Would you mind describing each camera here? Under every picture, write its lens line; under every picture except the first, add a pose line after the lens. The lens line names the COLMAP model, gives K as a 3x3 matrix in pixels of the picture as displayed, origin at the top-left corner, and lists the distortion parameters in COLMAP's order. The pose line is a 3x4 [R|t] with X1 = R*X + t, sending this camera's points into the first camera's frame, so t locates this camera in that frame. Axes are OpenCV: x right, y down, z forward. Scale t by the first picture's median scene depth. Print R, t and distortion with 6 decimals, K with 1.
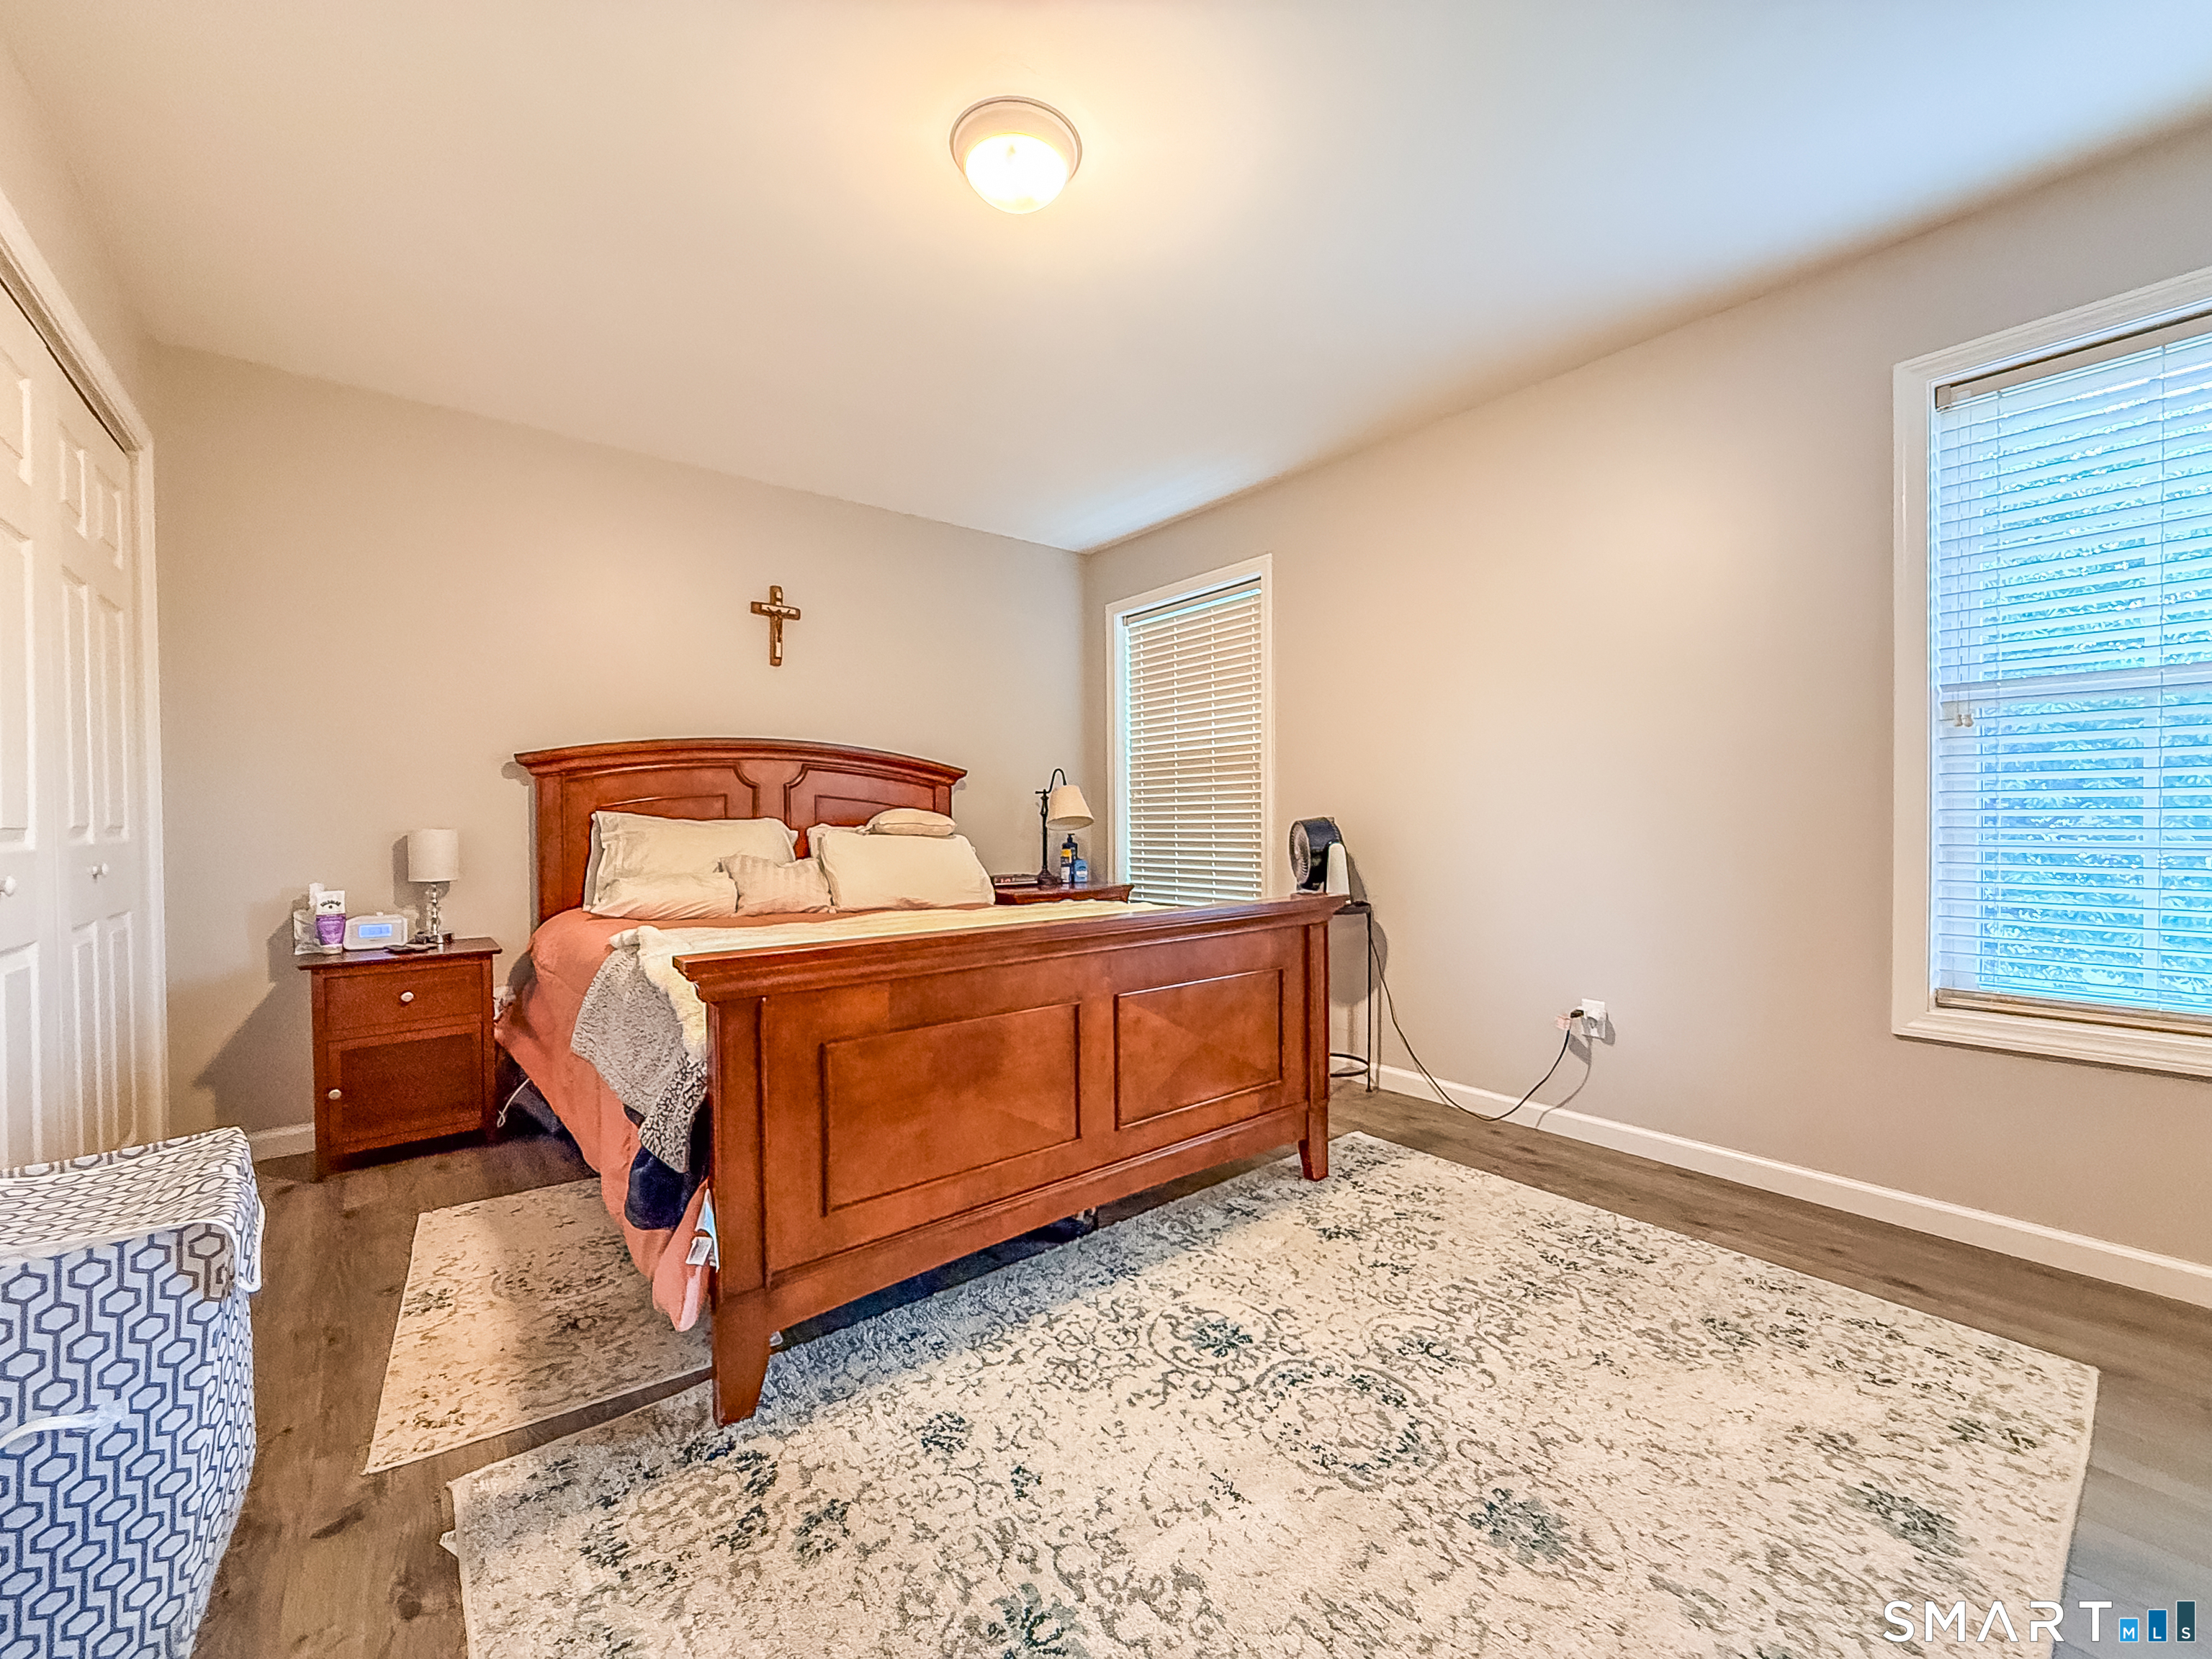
lens RADIAL K [[879.5, 0, 1107.7], [0, 879.5, 830.2], [0, 0, 1]] dist [-0.000918, -0.000206]
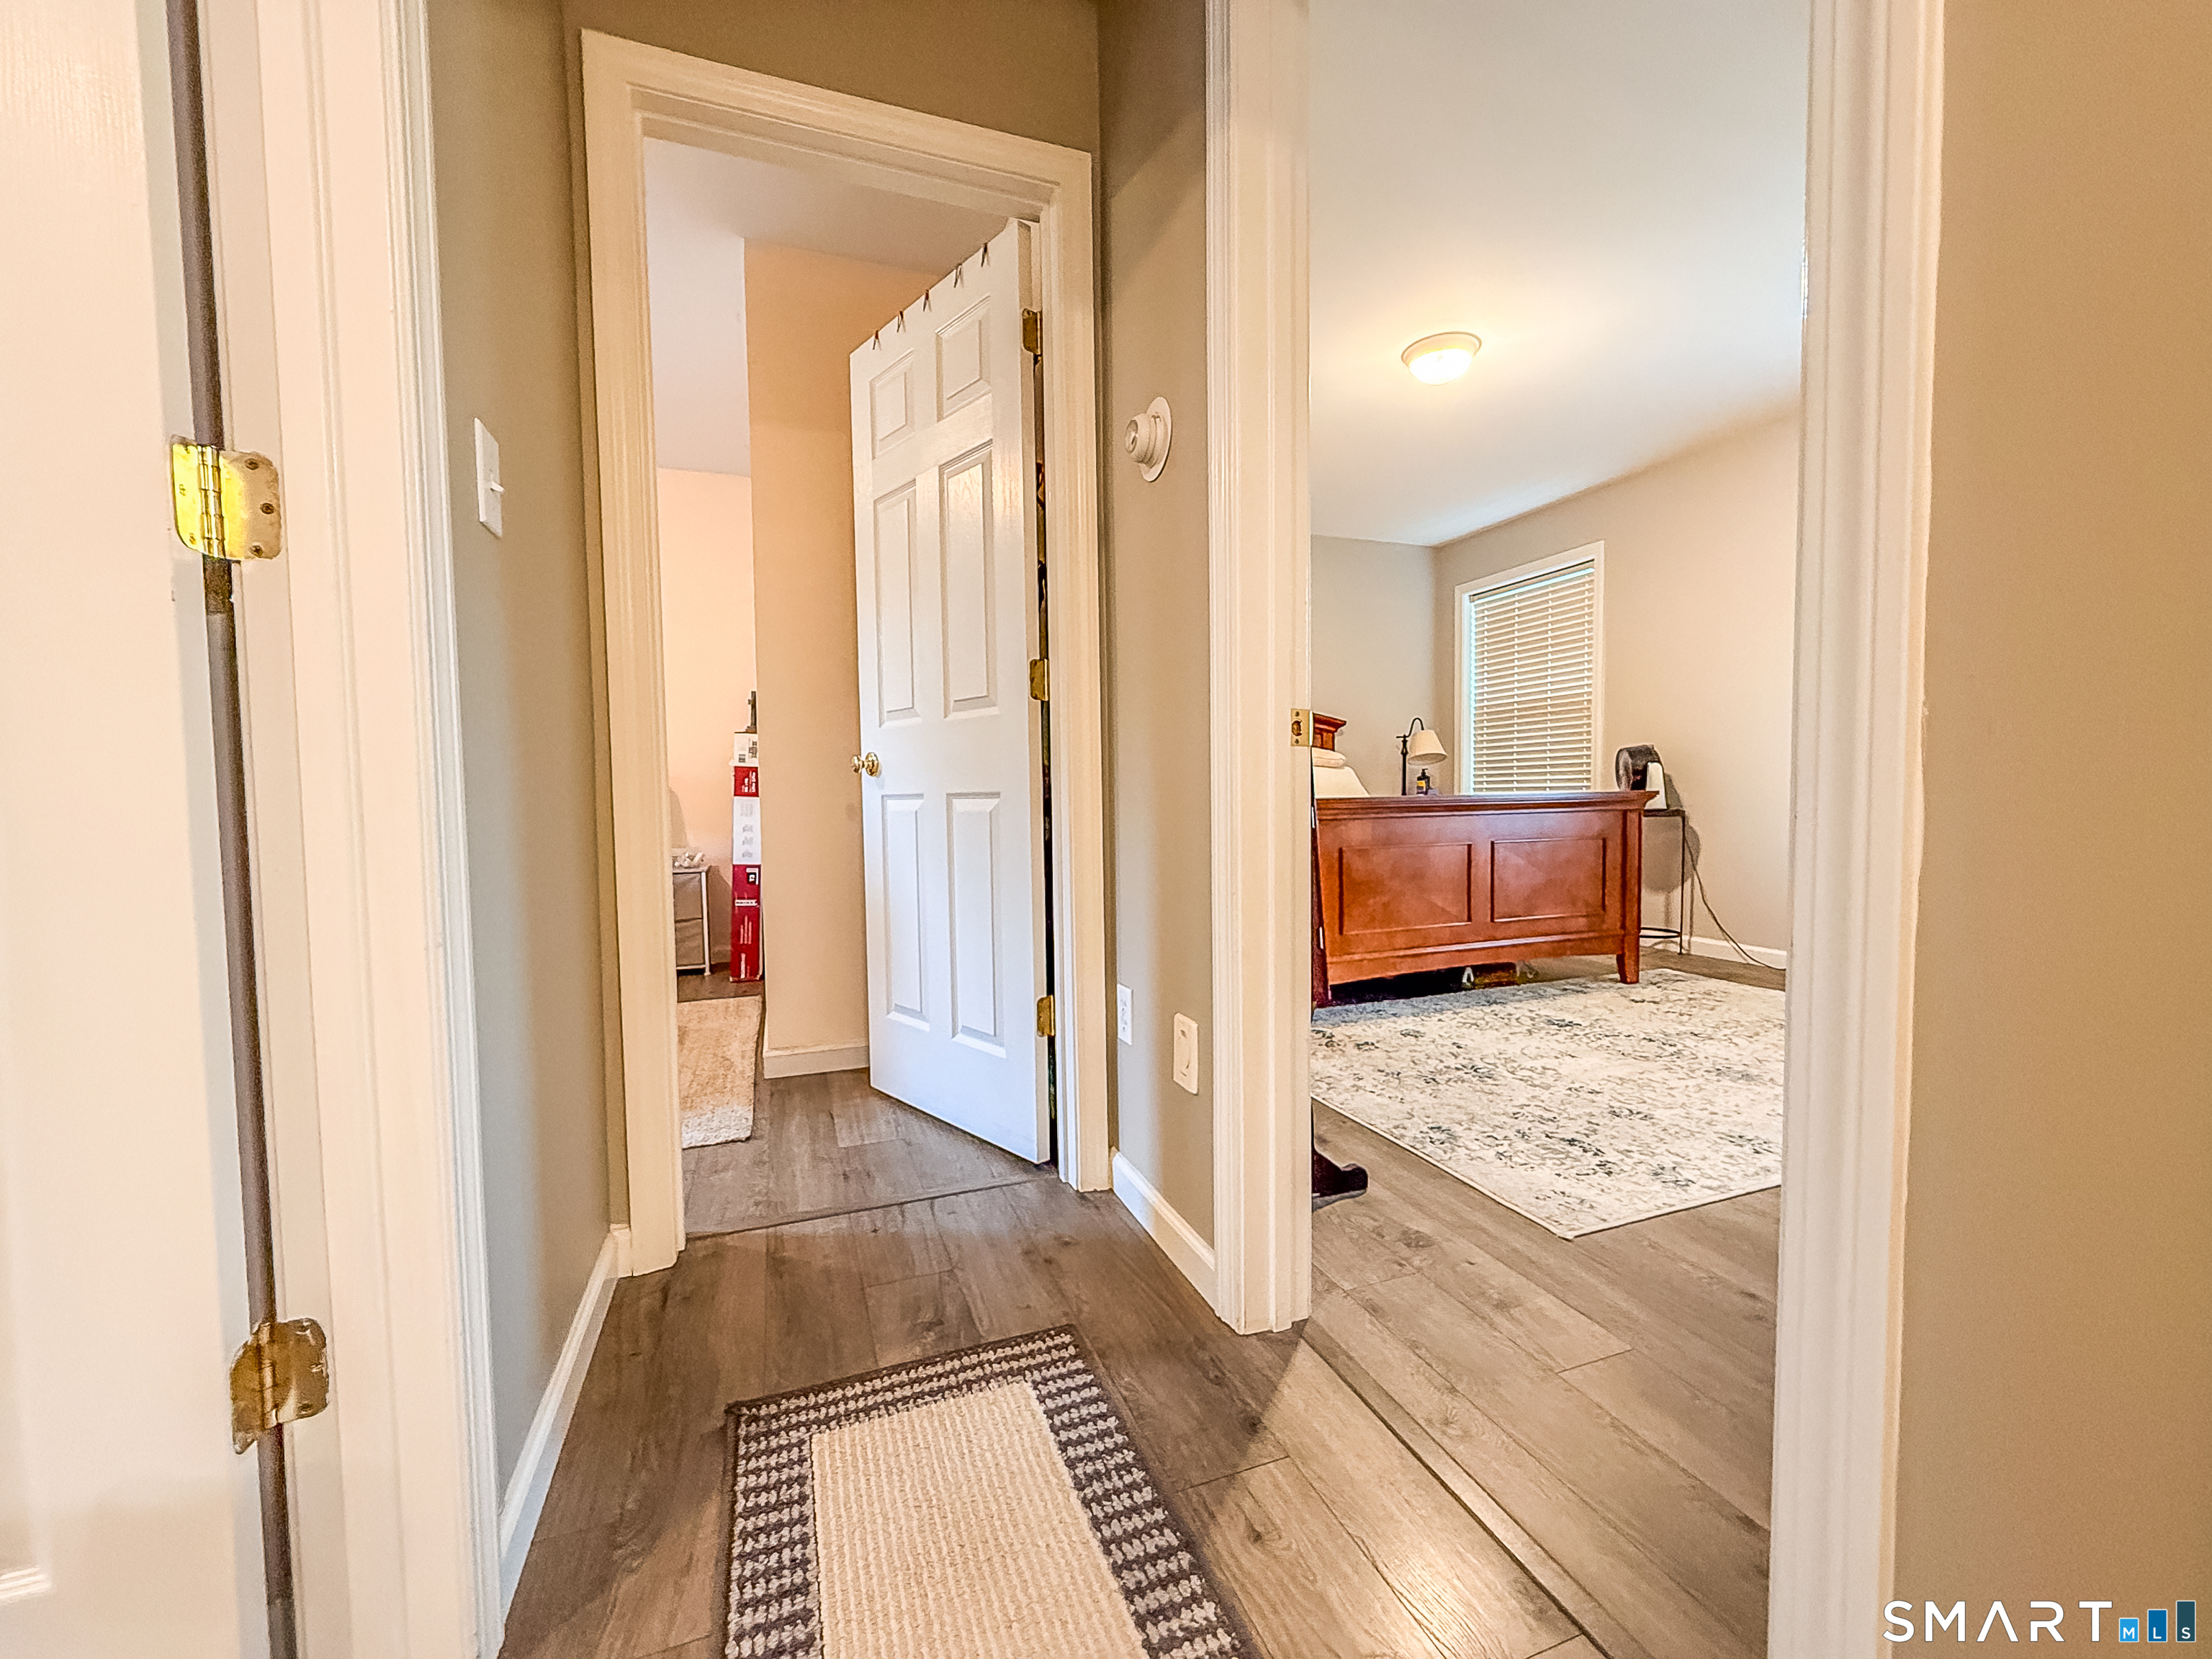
lens RADIAL K [[879.5, 0, 1099.5], [0, 879.5, 825.8], [0, 0, 1]] dist [-0.000918, -0.000206]
pose [[0.944347, 0.009978, -0.328799, -0.096895], [0.000286, 0.999515, 0.031153, 0.068373], [0.328951, -0.029513, 0.943886, -0.544285]]
